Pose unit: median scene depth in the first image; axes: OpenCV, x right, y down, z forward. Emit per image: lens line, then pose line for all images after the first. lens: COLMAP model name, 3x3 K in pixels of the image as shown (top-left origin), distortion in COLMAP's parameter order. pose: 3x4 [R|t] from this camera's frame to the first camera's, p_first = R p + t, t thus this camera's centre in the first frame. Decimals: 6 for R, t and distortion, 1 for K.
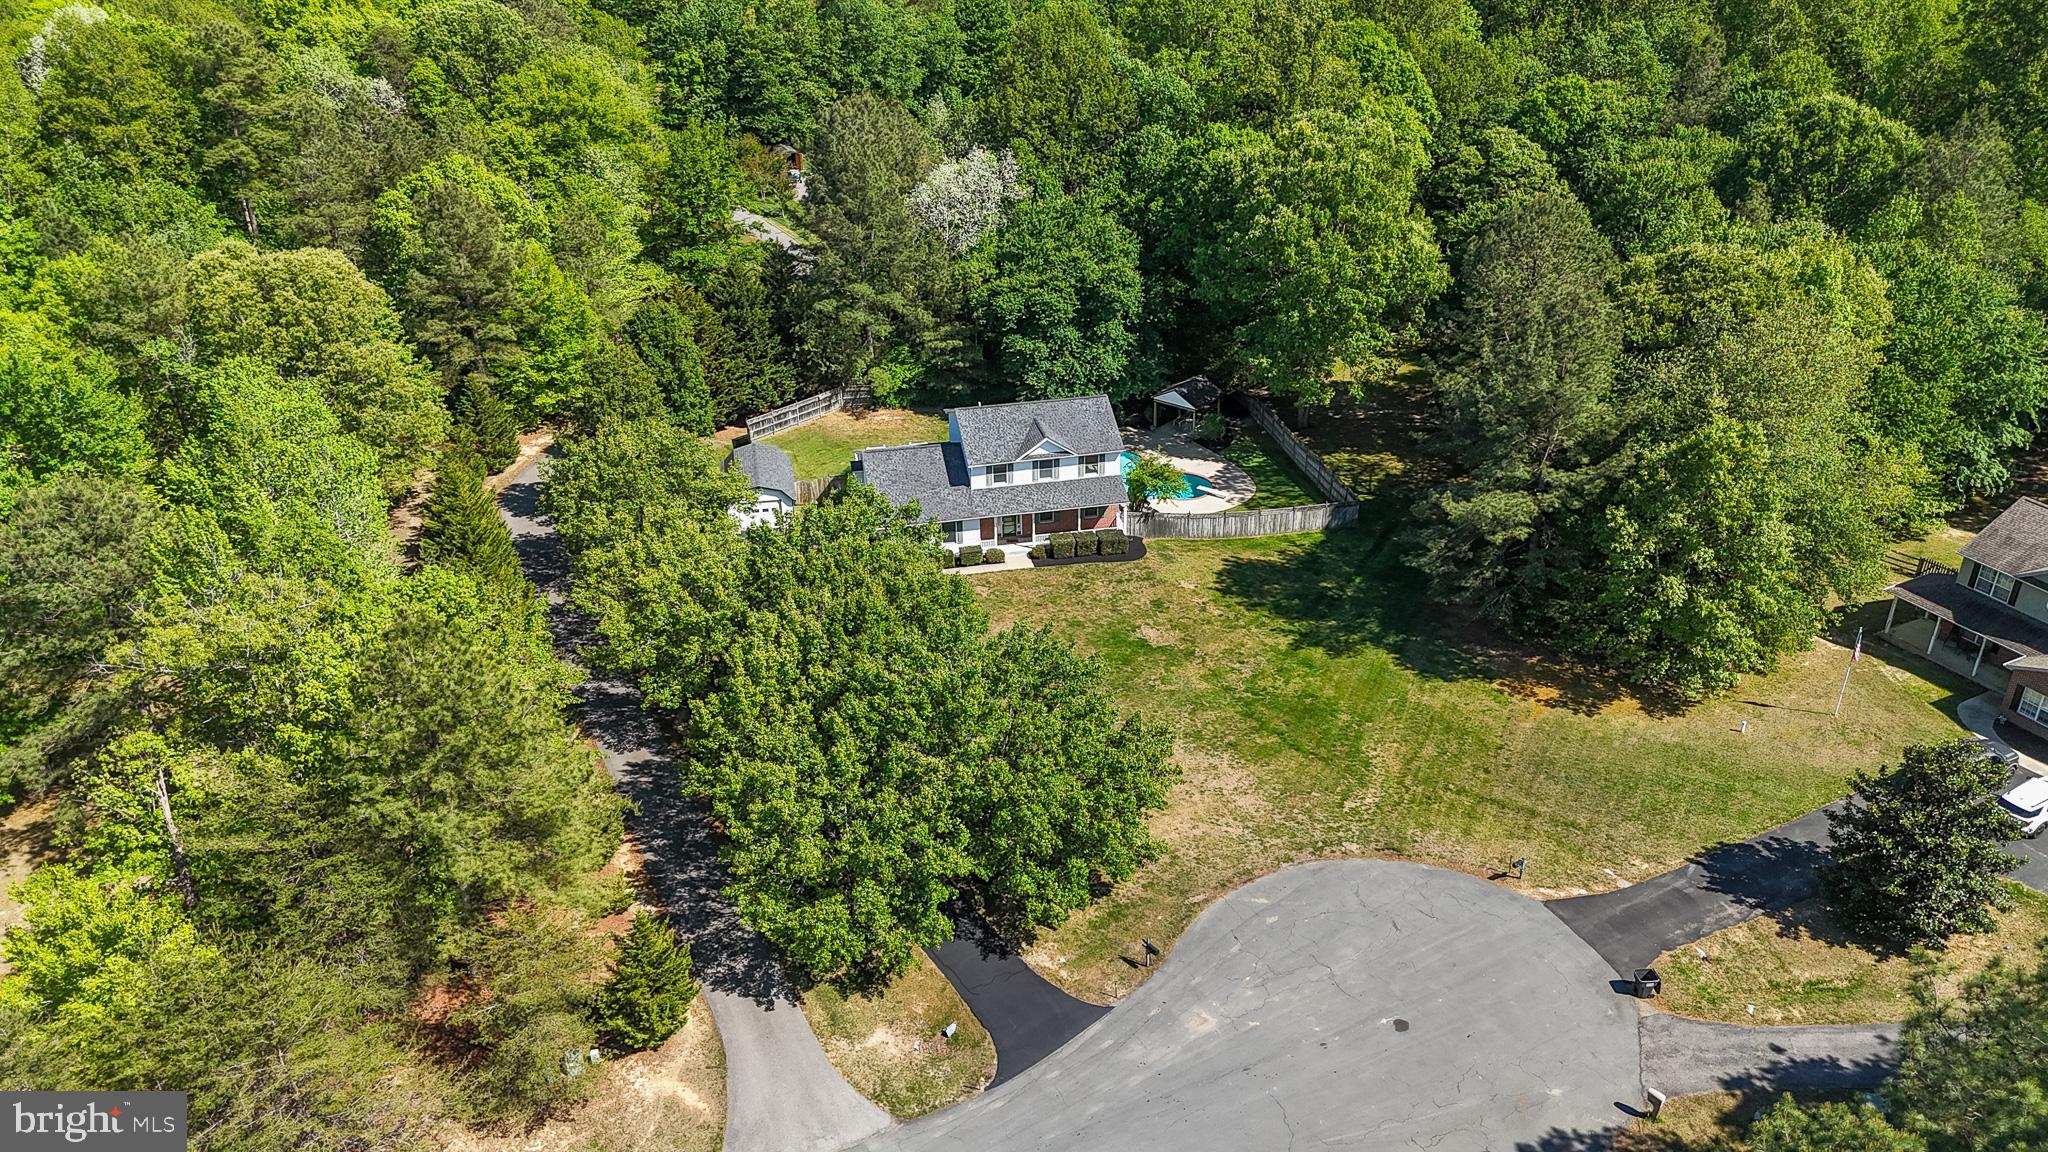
lens RADIAL K [[1495.5, 0, 1027.9], [0, 1495.5, 573.0], [0, 0, 1]] dist [0.094334, -0.109497]
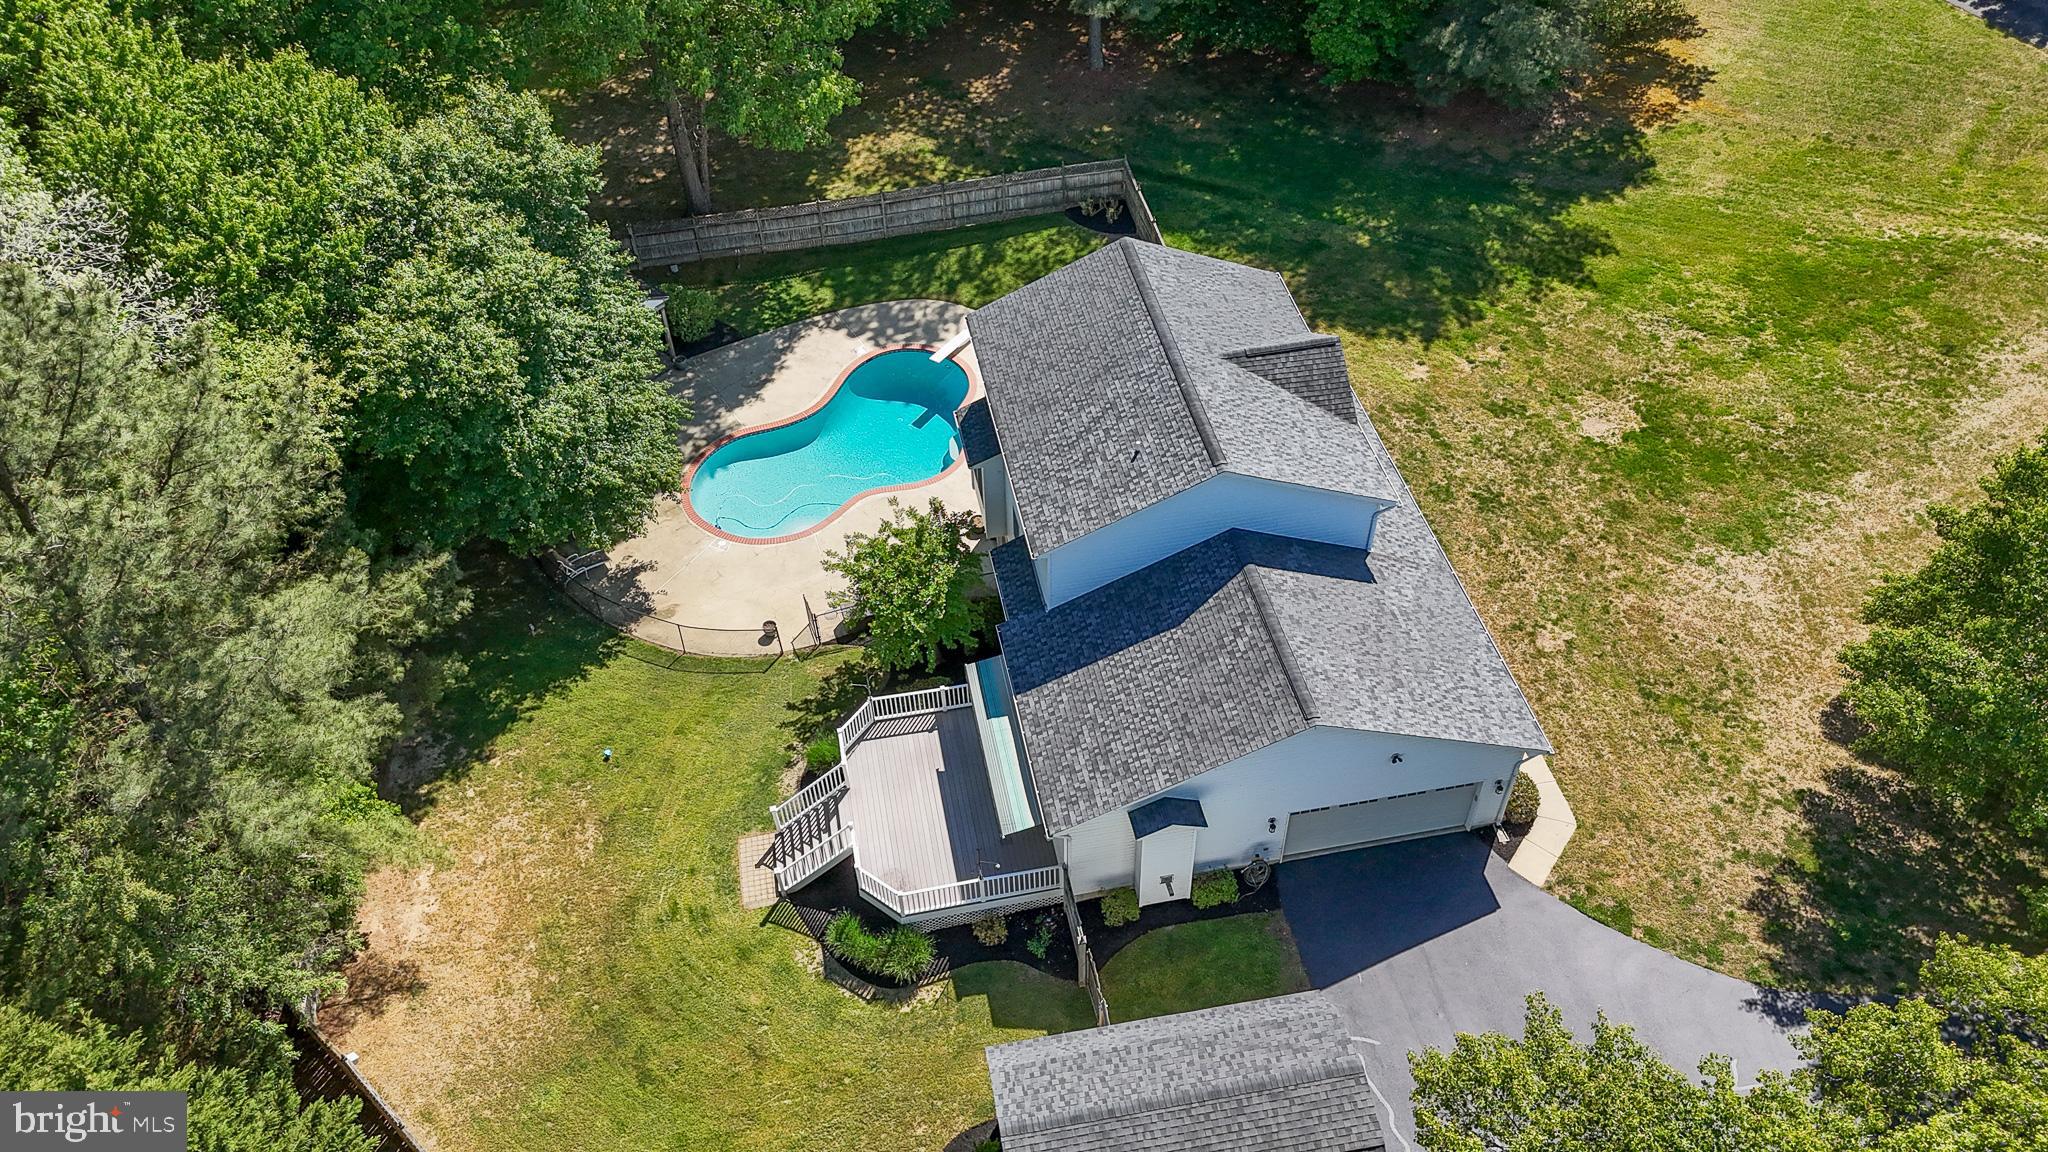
lens RADIAL K [[1497.5, 0, 1032.8], [0, 1497.5, 572.1], [0, 0, 1]] dist [0.072500, -0.052135]
pose [[0.018541, -0.709940, 0.704018, -0.317317], [0.491021, 0.619841, 0.612124, -0.333150], [-0.870950, 0.334338, 0.360088, 0.884845]]
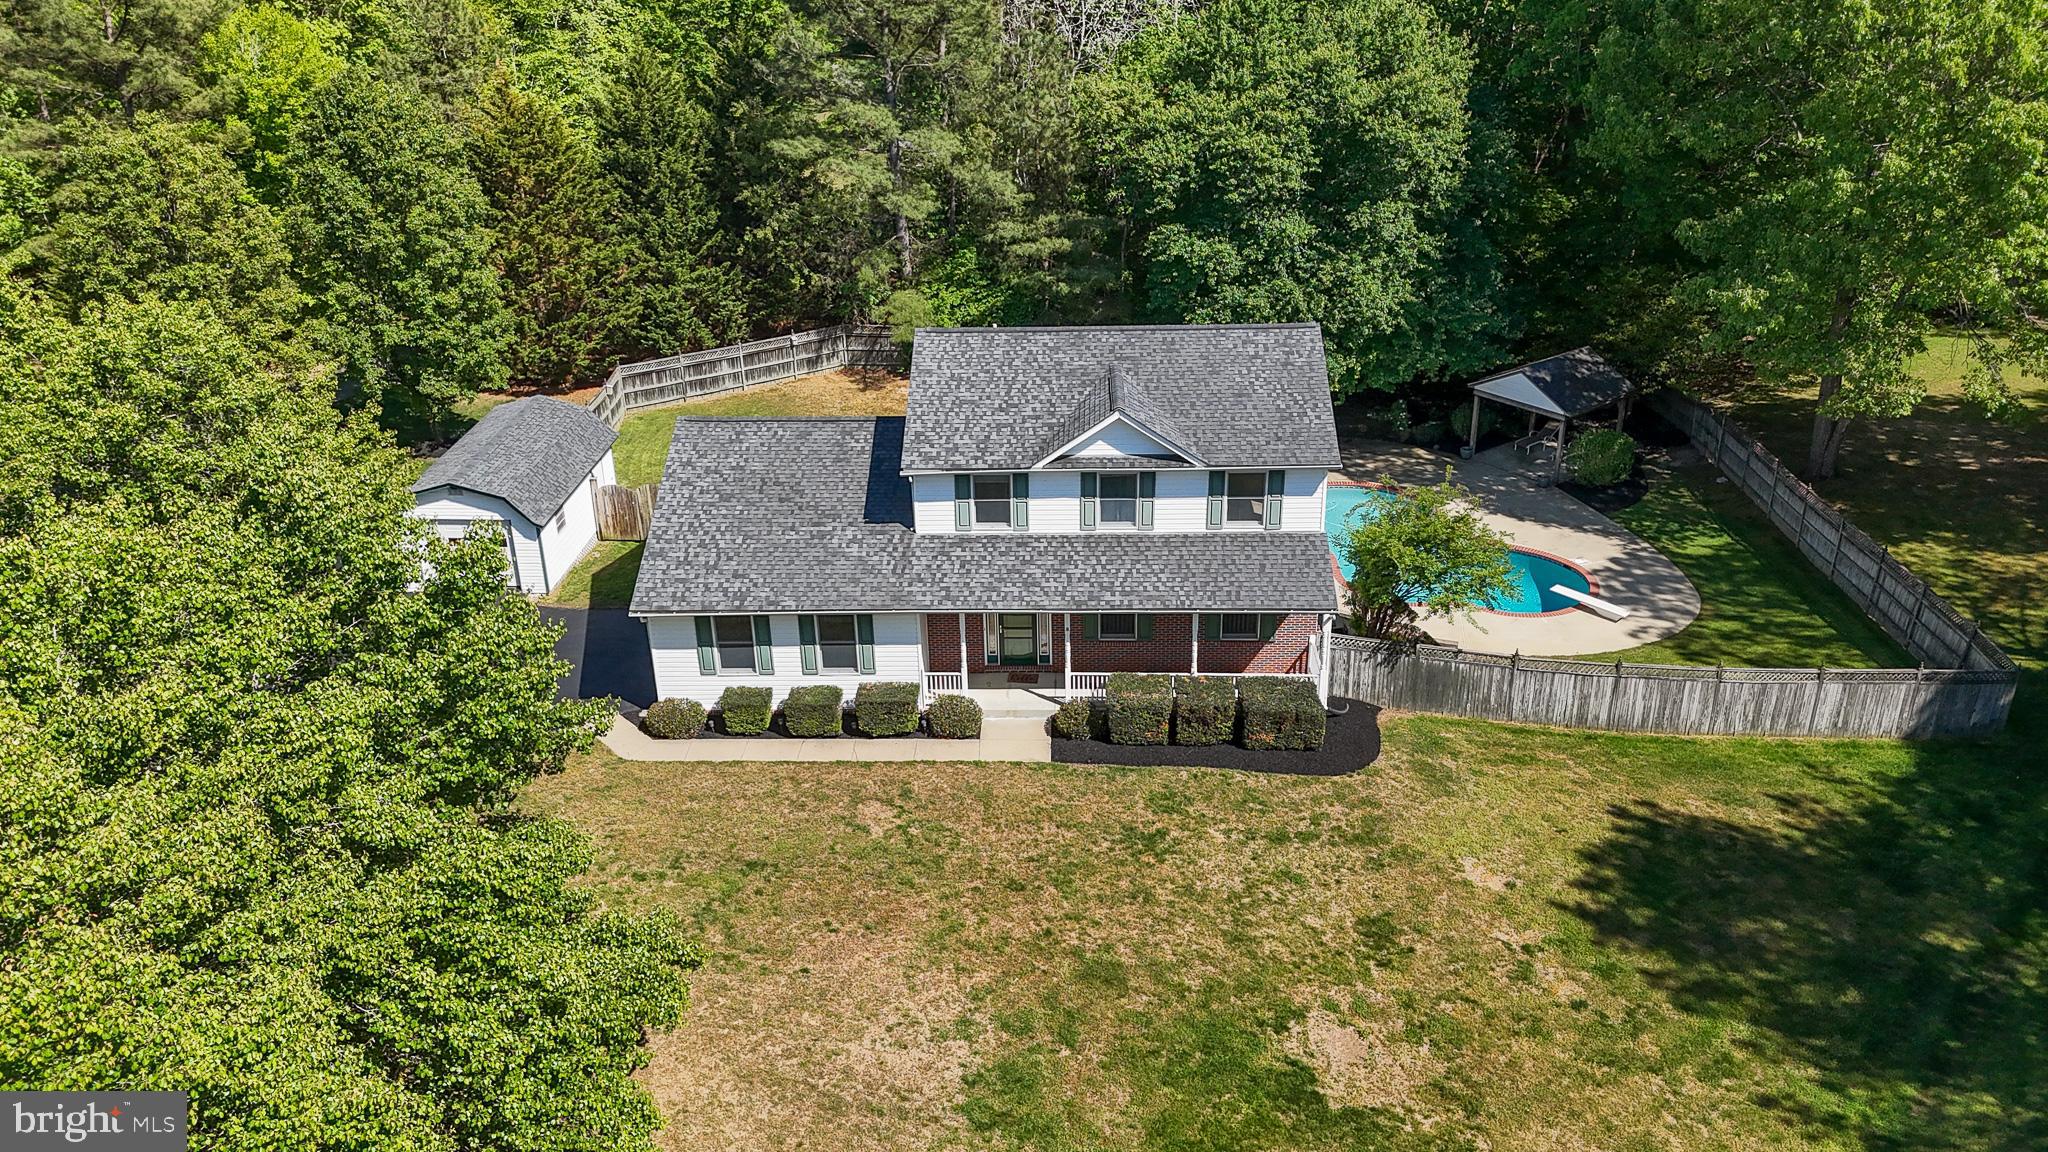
lens RADIAL K [[1552.0, 0, 1024.0], [0, 1552.0, 576.0], [0, 0, 1]] dist [0.073665, -0.068913]
pose [[0.970666, 0.096906, -0.220037, 0.072258], [-0.105874, 0.993947, -0.029310, -0.035041], [0.215865, 0.051747, 0.975051, 0.590951]]
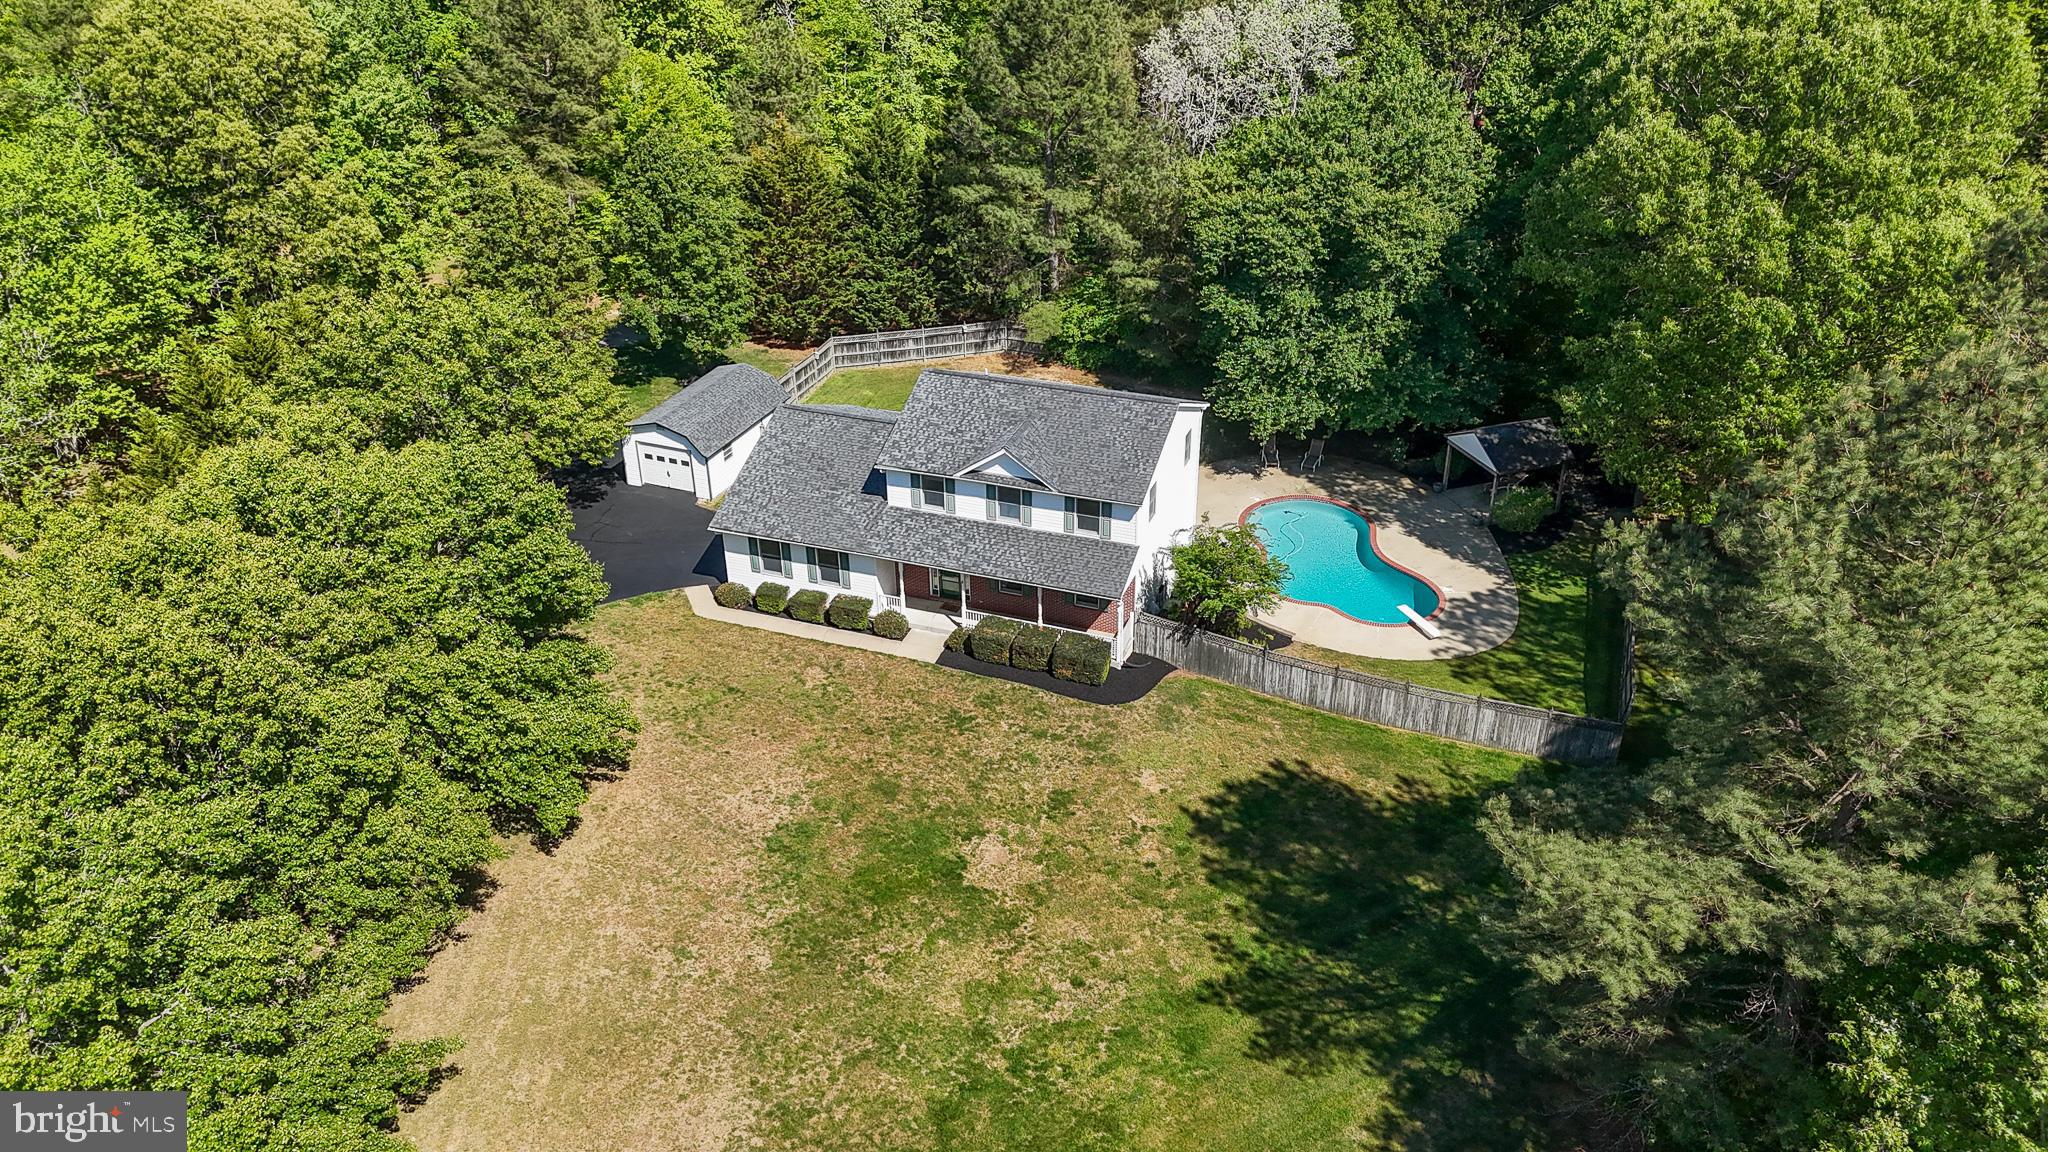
lens RADIAL K [[1495.5, 0, 1027.9], [0, 1495.5, 573.0], [0, 0, 1]] dist [0.094334, -0.109497]
pose [[0.847253, 0.265833, -0.459887, 0.272490], [-0.251854, 0.963302, 0.092835, -0.093775], [0.467688, 0.037170, 0.883112, 0.478932]]
